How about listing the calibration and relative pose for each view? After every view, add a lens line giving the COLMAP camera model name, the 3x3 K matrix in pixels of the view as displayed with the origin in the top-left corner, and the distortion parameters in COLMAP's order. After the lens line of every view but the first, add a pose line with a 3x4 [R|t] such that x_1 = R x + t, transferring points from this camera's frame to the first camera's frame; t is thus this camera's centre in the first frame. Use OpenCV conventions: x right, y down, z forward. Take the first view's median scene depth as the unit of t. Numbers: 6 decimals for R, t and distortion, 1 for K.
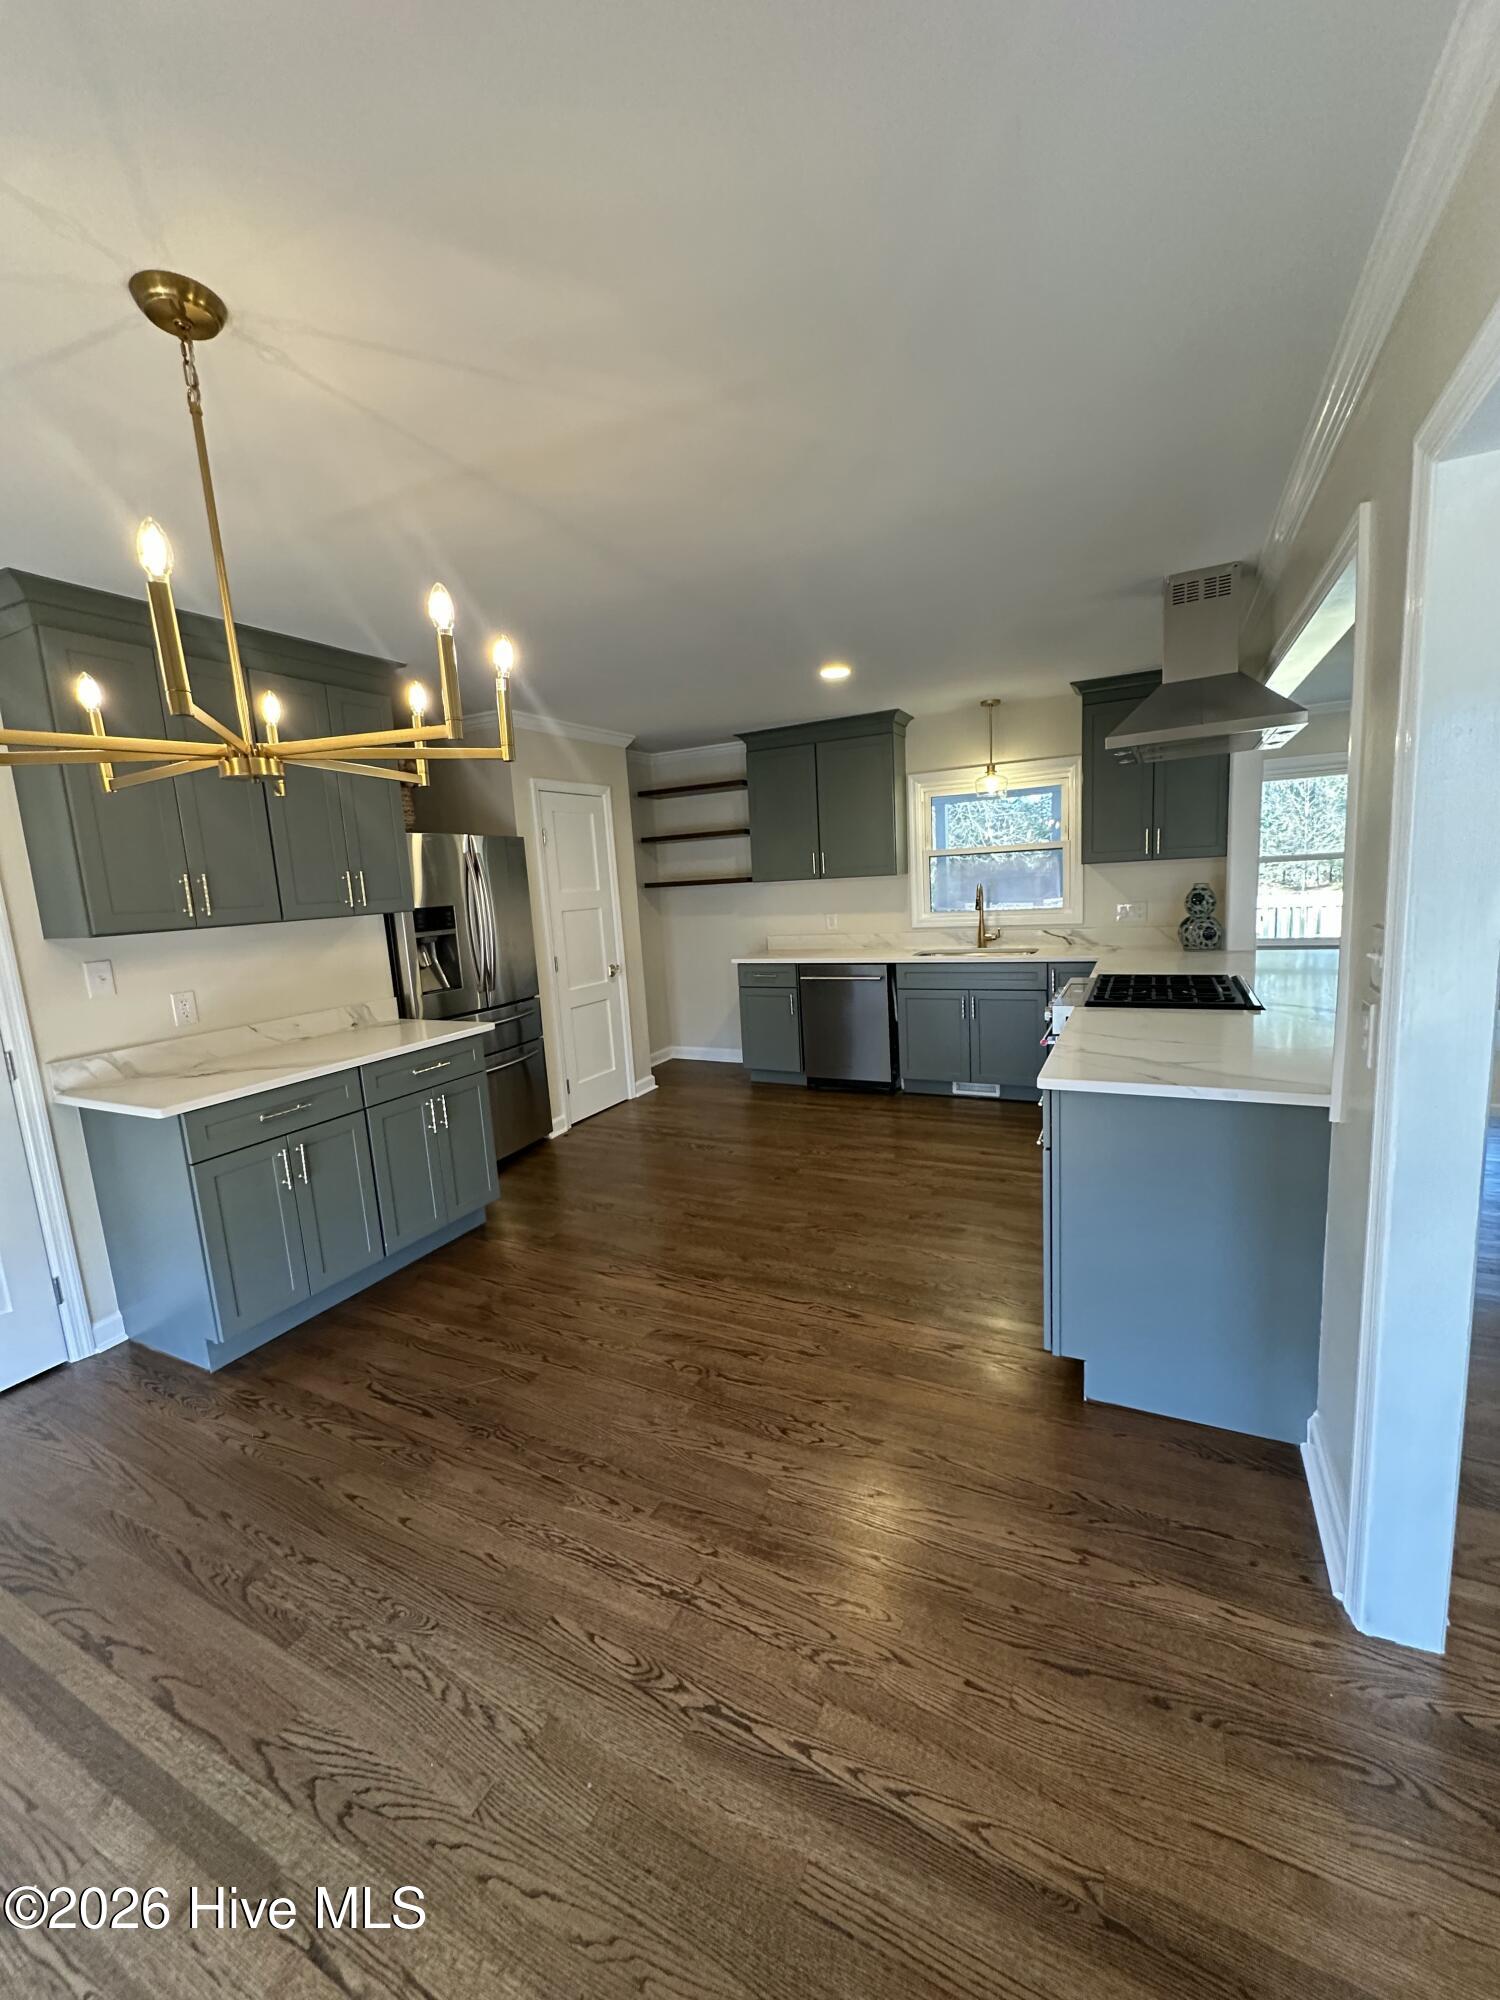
lens RADIAL K [[795.5, 0, 747.0], [0, 795.5, 998.5], [0, 0, 1]] dist [-0.001904, 0.000510]
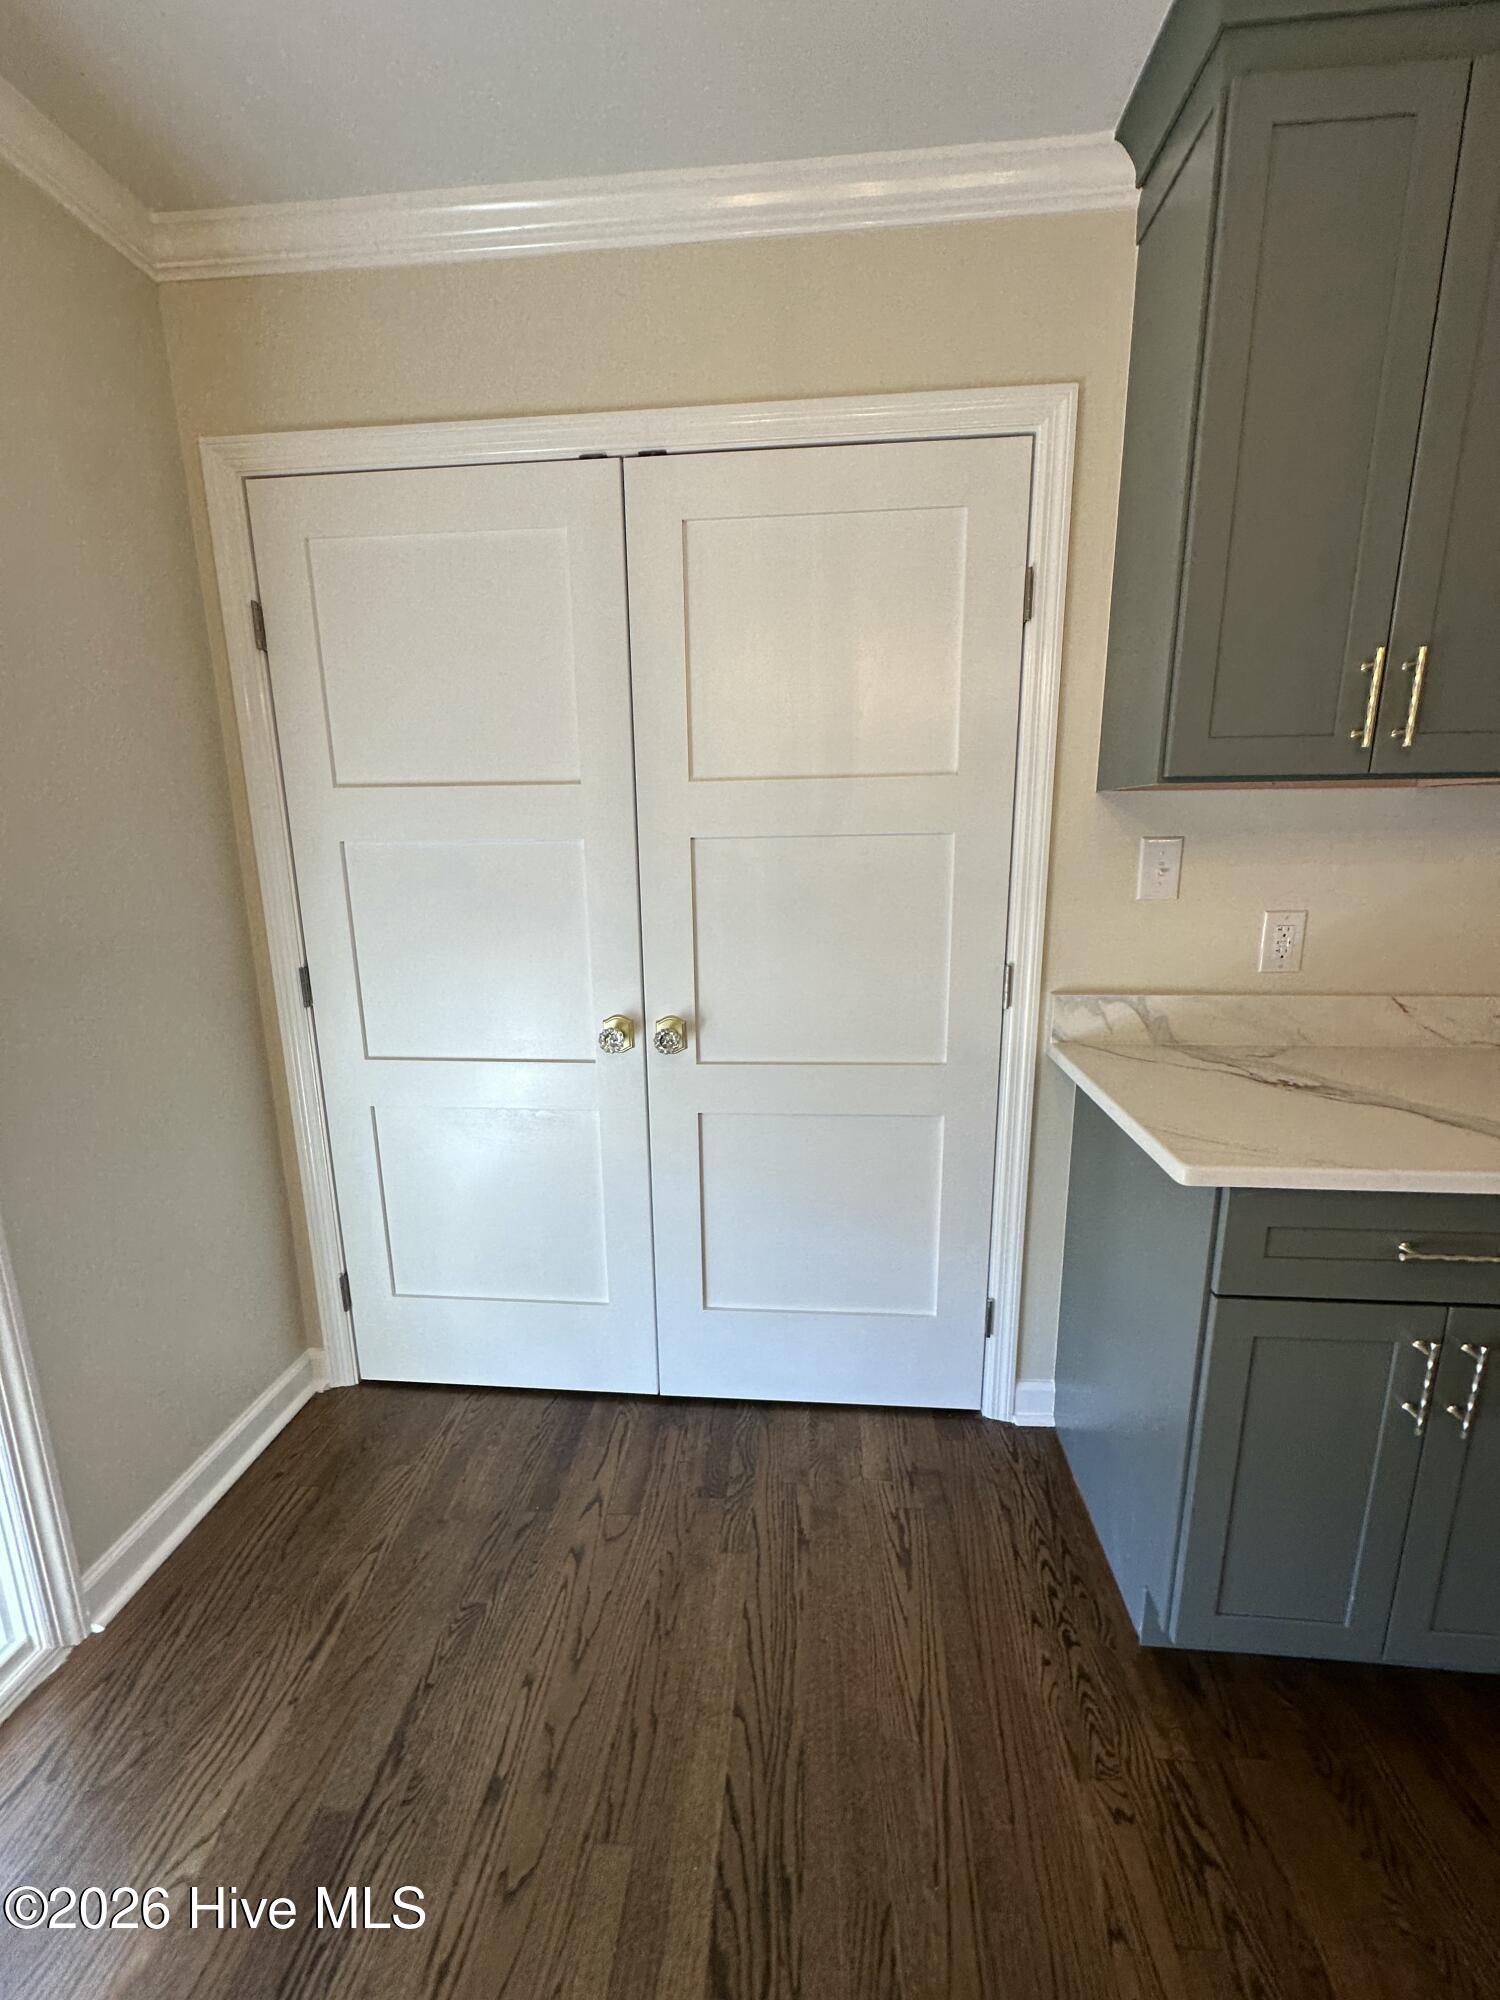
lens RADIAL K [[795.5, 0, 747.0], [0, 795.5, 998.5], [0, 0, 1]] dist [-0.001904, 0.000510]
pose [[0.370518, 0.246135, -0.895619, -0.379996], [-0.152083, 0.967313, 0.202922, -0.004608], [0.916290, 0.061022, 0.395840, 0.495518]]
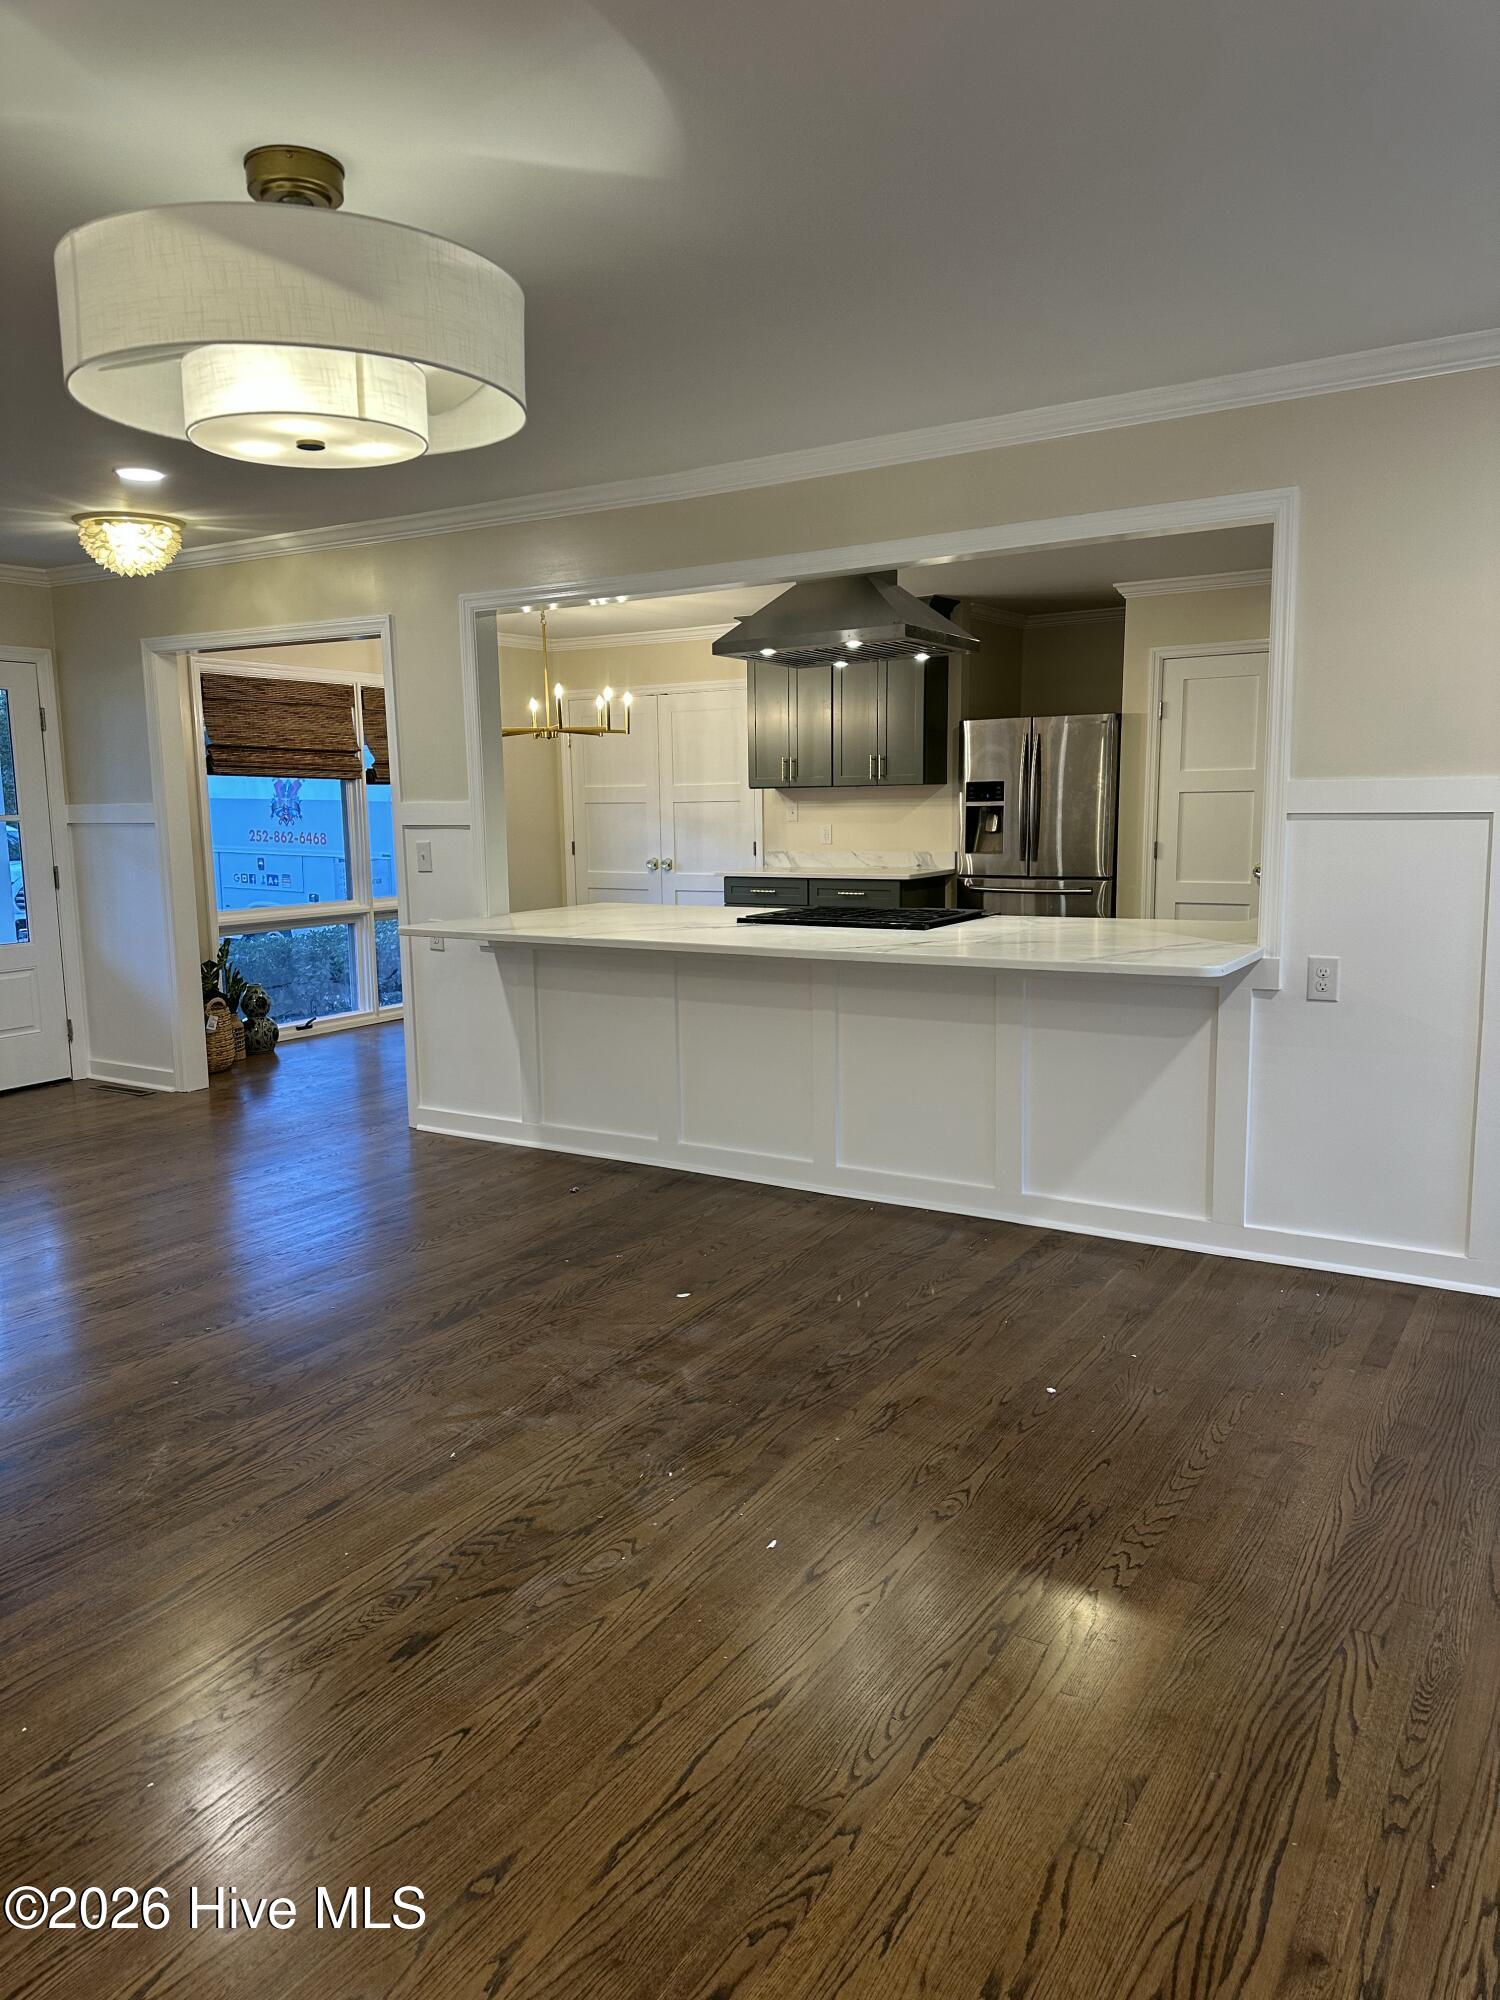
lens RADIAL K [[1405.6, 0, 739.1], [0, 1405.6, 997.1], [0, 0, 1]] dist [0.059706, -0.003892]
pose [[-0.098647, 0.202470, -0.974307, 2.486086], [-0.123458, 0.969029, 0.213873, -0.291708], [0.987435, 0.141384, -0.070595, 1.159860]]
